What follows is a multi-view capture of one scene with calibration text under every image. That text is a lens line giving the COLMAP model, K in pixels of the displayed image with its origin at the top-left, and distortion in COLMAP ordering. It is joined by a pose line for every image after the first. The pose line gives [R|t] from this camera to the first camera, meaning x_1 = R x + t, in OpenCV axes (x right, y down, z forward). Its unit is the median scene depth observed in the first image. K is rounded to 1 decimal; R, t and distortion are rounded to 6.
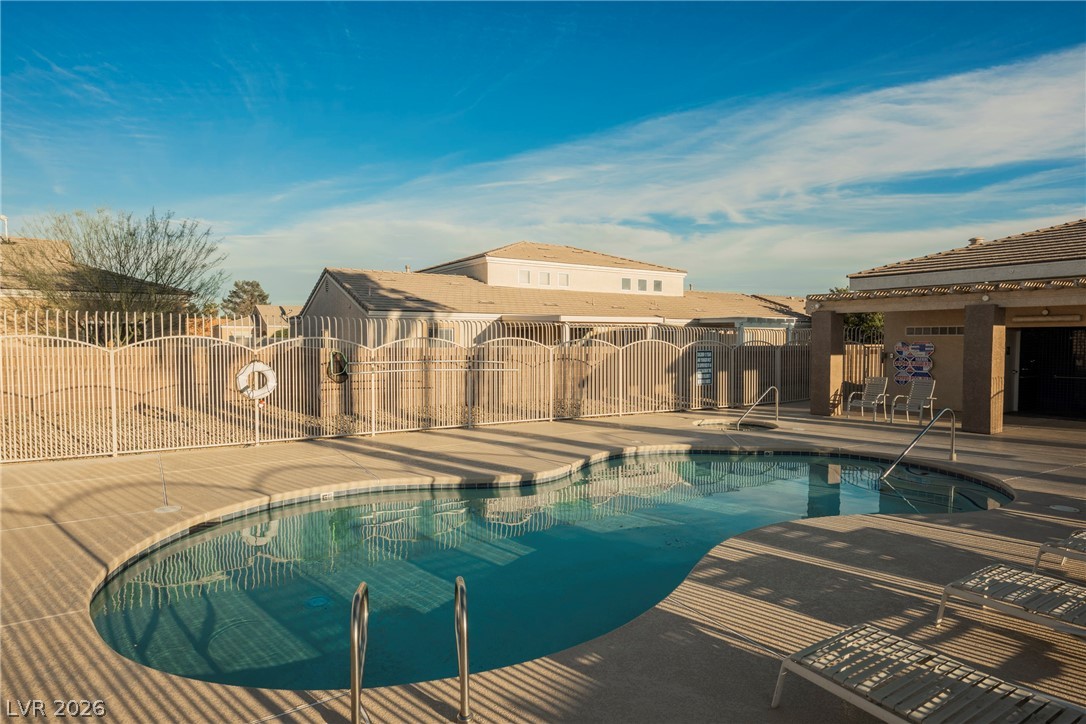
lens RADIAL K [[633.3, 0, 543.0], [0, 633.3, 362.0], [0, 0, 1]] dist [0.002109, 0.000594]
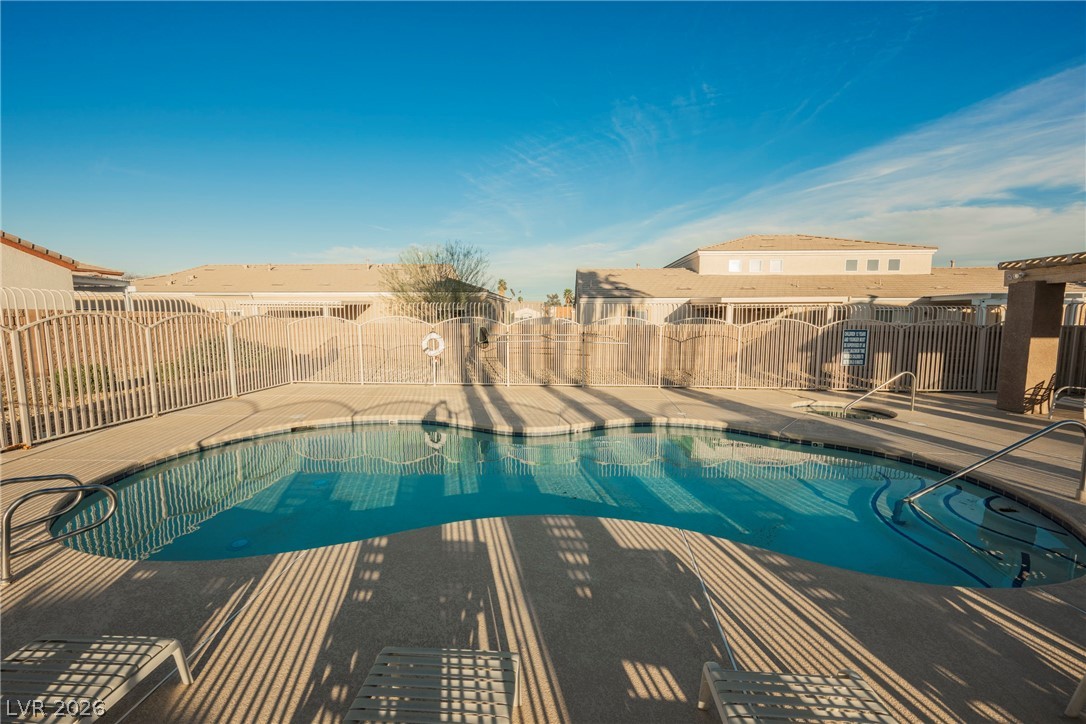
lens RADIAL K [[439.4, 0, 543.0], [0, 439.4, 362.0], [0, 0, 1]] dist [0.001866, 0.000102]
pose [[0.801485, 0.057751, -0.595220, 0.285410], [-0.020247, 0.997376, 0.069506, -0.006746], [0.597672, -0.043657, 0.800551, 0.187480]]
